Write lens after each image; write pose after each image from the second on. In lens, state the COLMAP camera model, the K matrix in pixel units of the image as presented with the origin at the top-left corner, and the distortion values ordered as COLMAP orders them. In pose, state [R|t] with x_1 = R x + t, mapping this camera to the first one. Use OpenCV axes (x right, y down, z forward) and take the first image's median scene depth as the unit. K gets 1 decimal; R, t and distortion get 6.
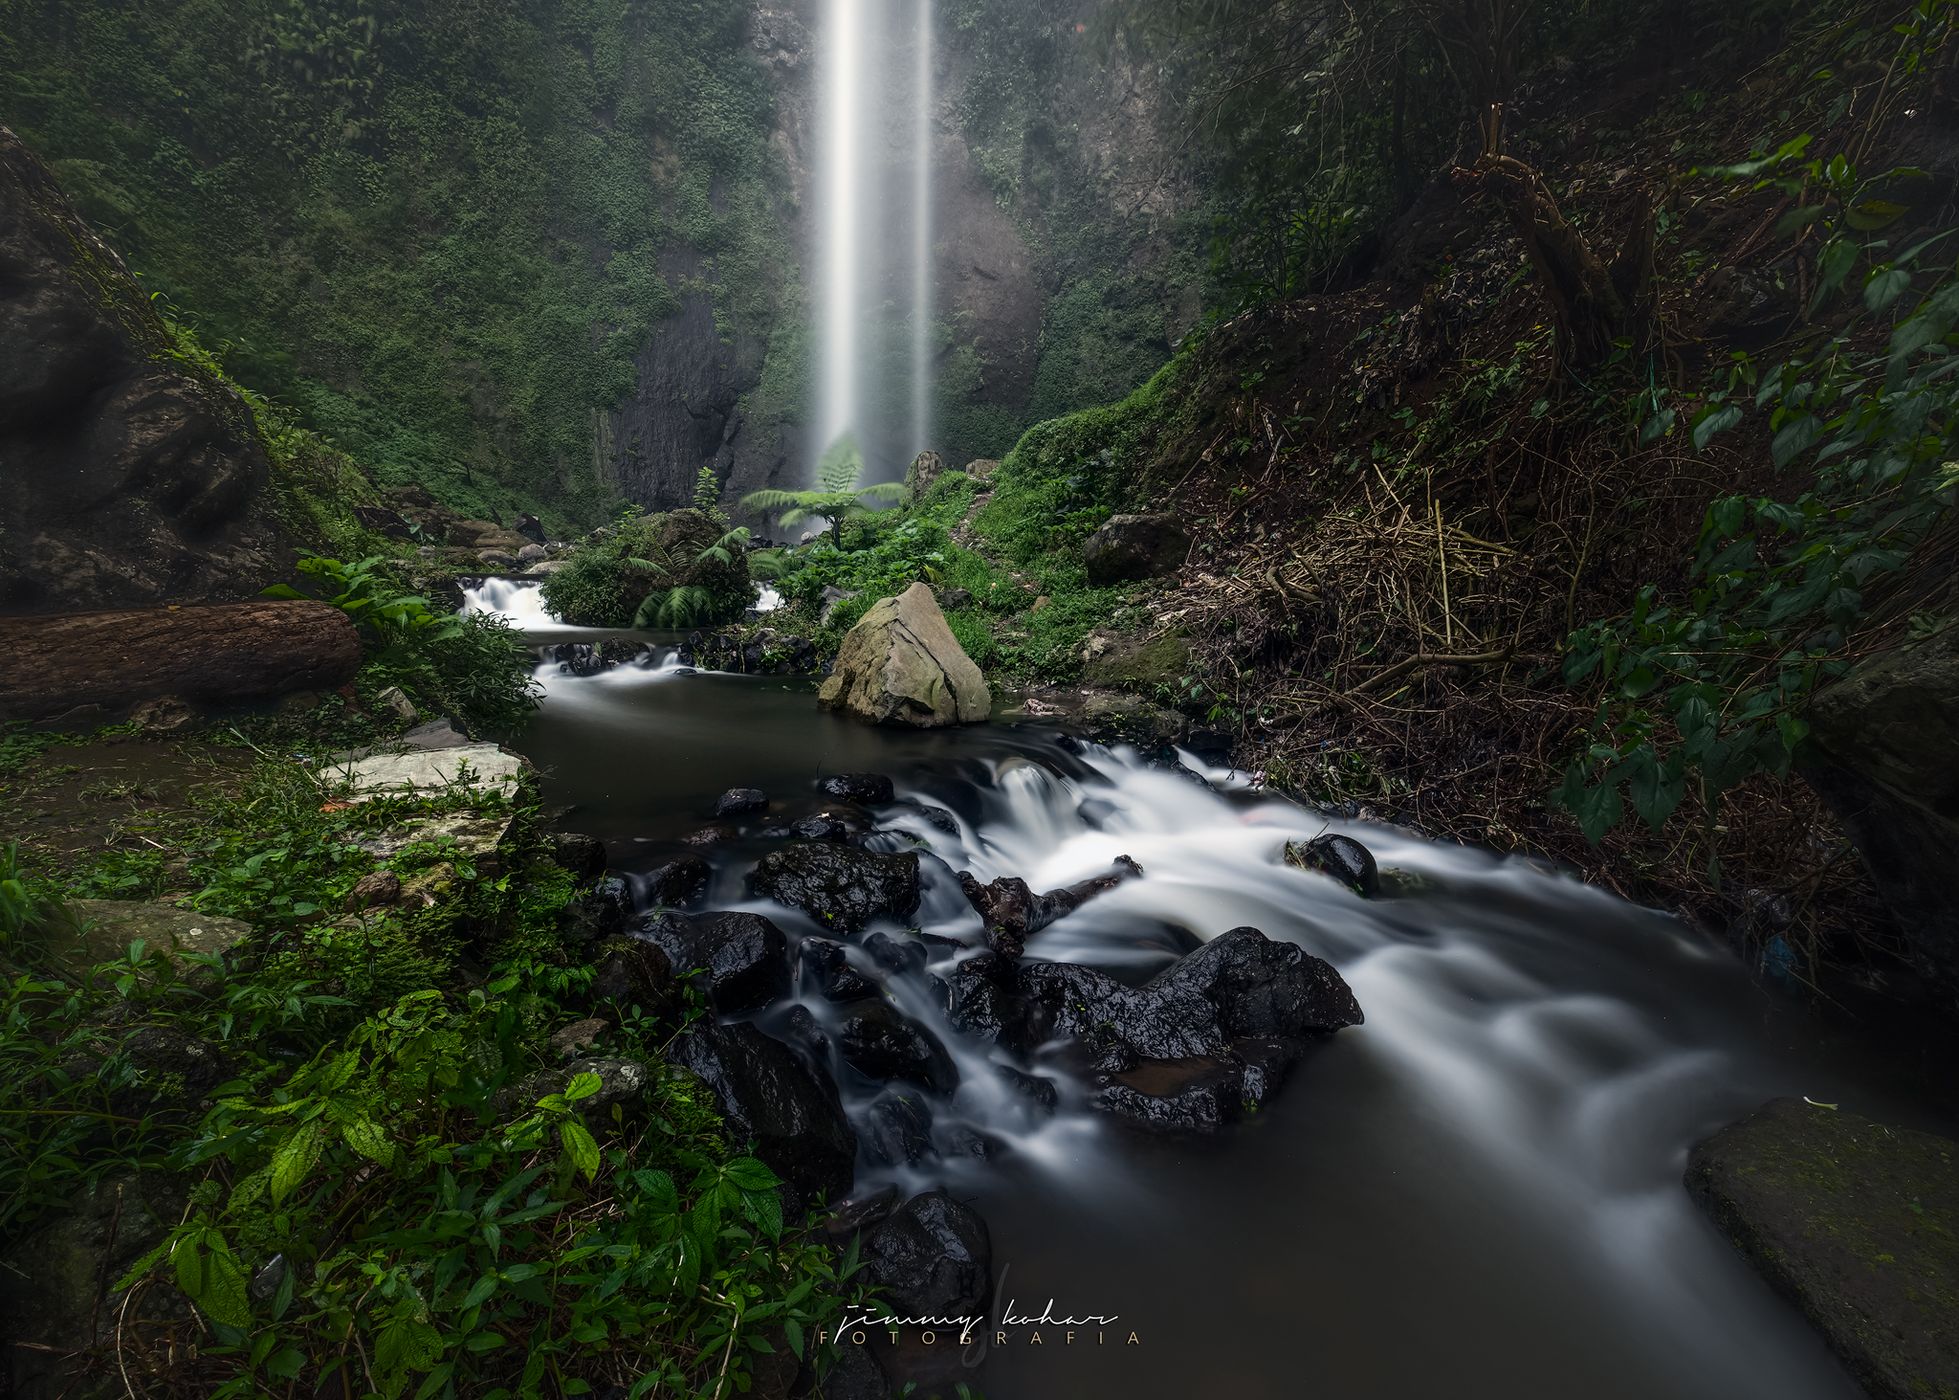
lens RADIAL K [[937.3, 0, 985.7], [0, 937.3, 837.2], [0, 0, 1]] dist [-0.001923, 0.000632]
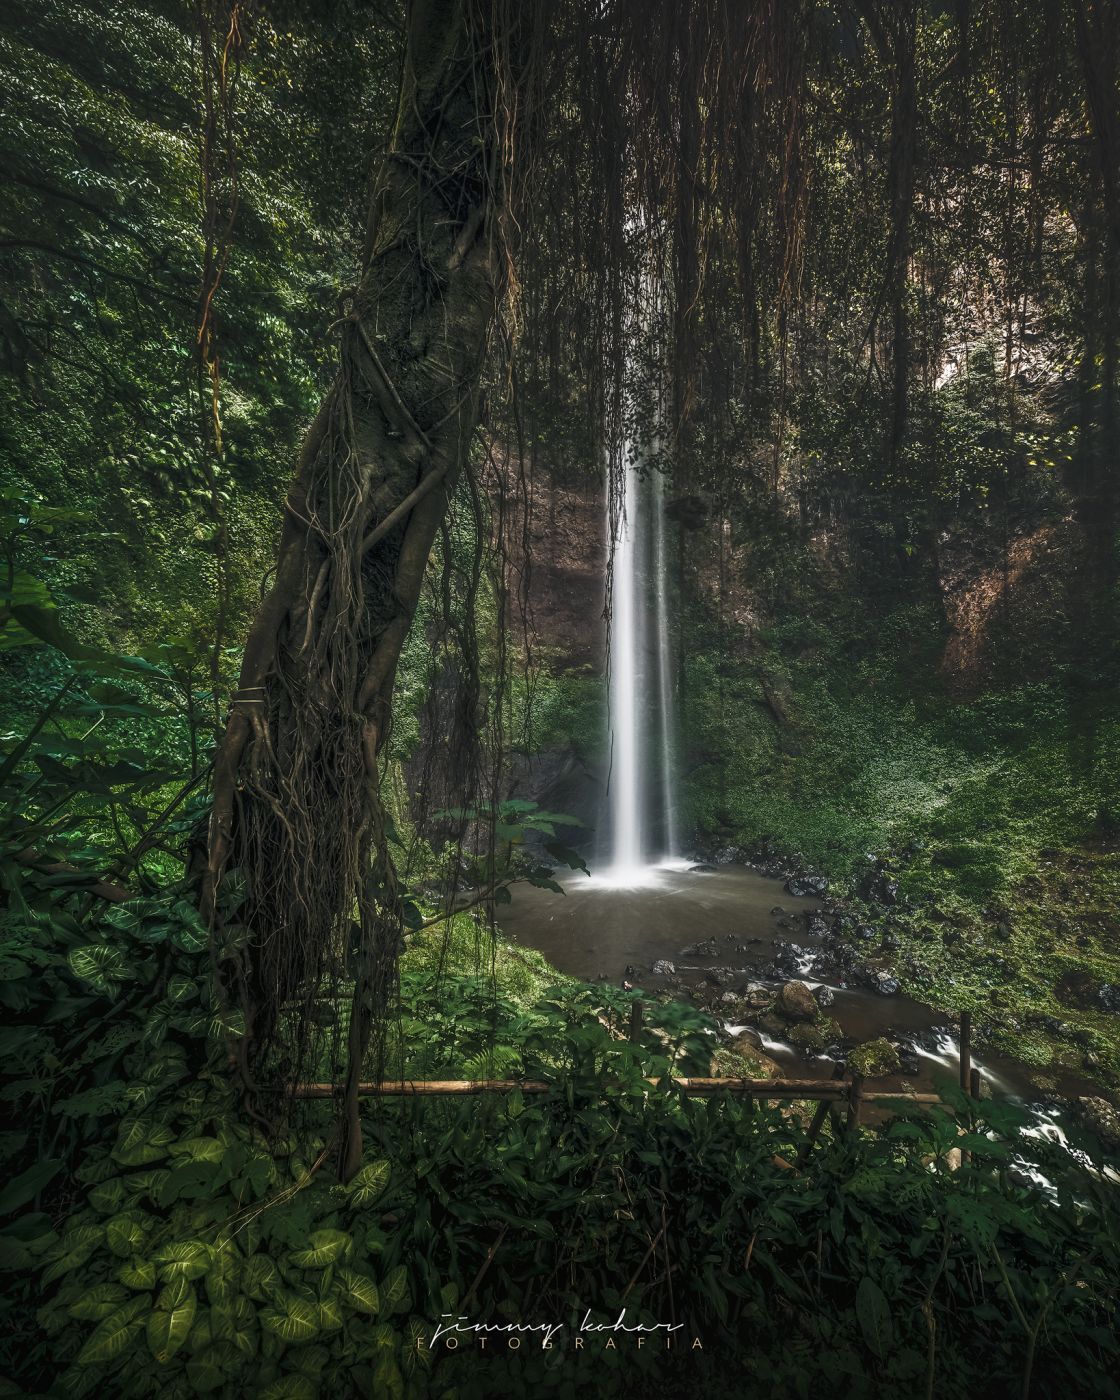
lens RADIAL K [[653.0, 0, 643.1], [0, 653.0, 727.0], [0, 0, 1]] dist [0.006602, -0.005314]
pose [[0.868466, -0.011152, 0.495623, -0.553891], [0.125854, 0.971954, -0.198662, -0.307570], [-0.479507, 0.234907, 0.845513, 0.185014]]
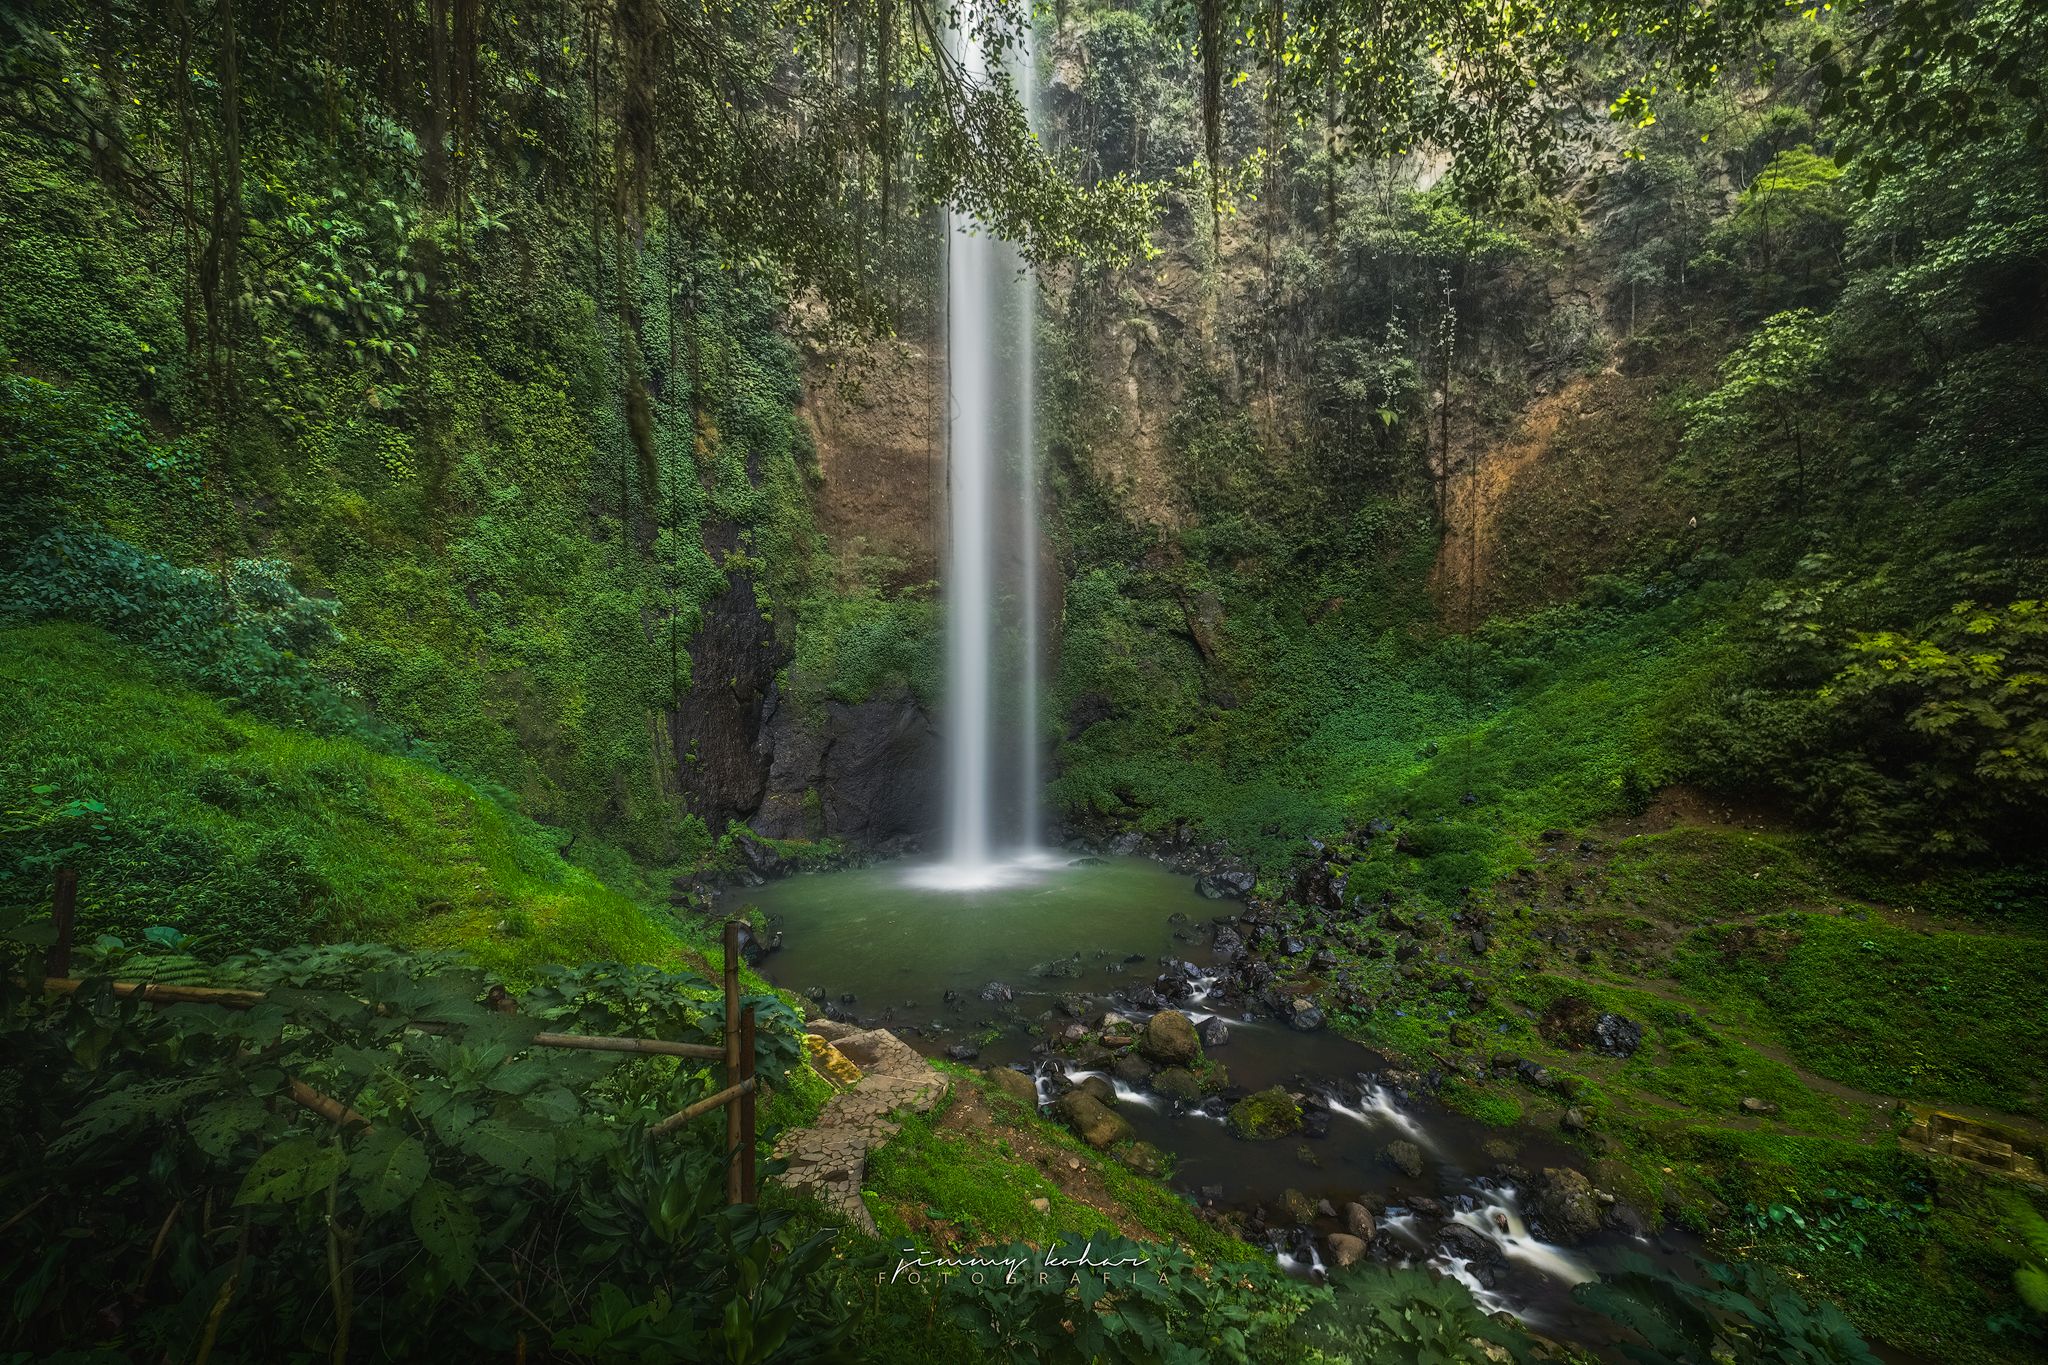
lens RADIAL K [[903.7, 0, 1040.1], [0, 903.7, 688.2], [0, 0, 1]] dist [-0.006031, 0.000779]
pose [[0.880876, -0.019702, 0.472936, -0.500076], [0.124847, 0.973424, -0.191985, -0.288751], [-0.456585, 0.228160, 0.859926, 0.165482]]
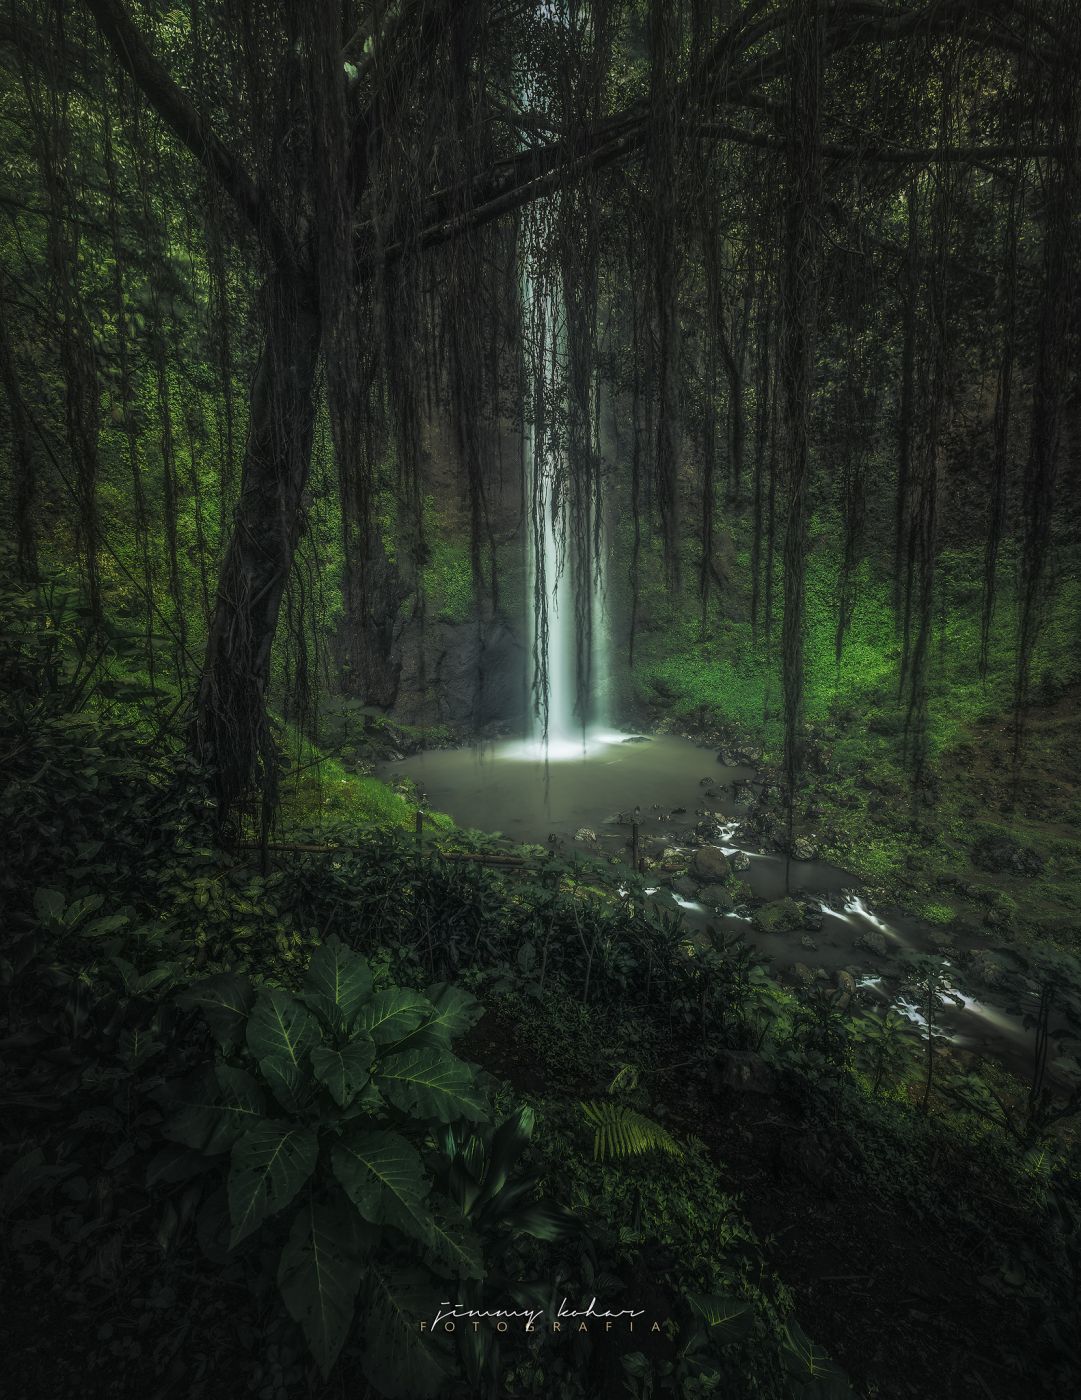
lens RADIAL K [[716.6, 0, 547.7], [0, 716.6, 664.7], [0, 0, 1]] dist [-0.004859, -0.001185]
pose [[0.897528, -0.078705, 0.433877, -0.555519], [0.135648, 0.985510, -0.101834, -0.304374], [-0.419575, 0.150254, 0.895199, 0.124666]]
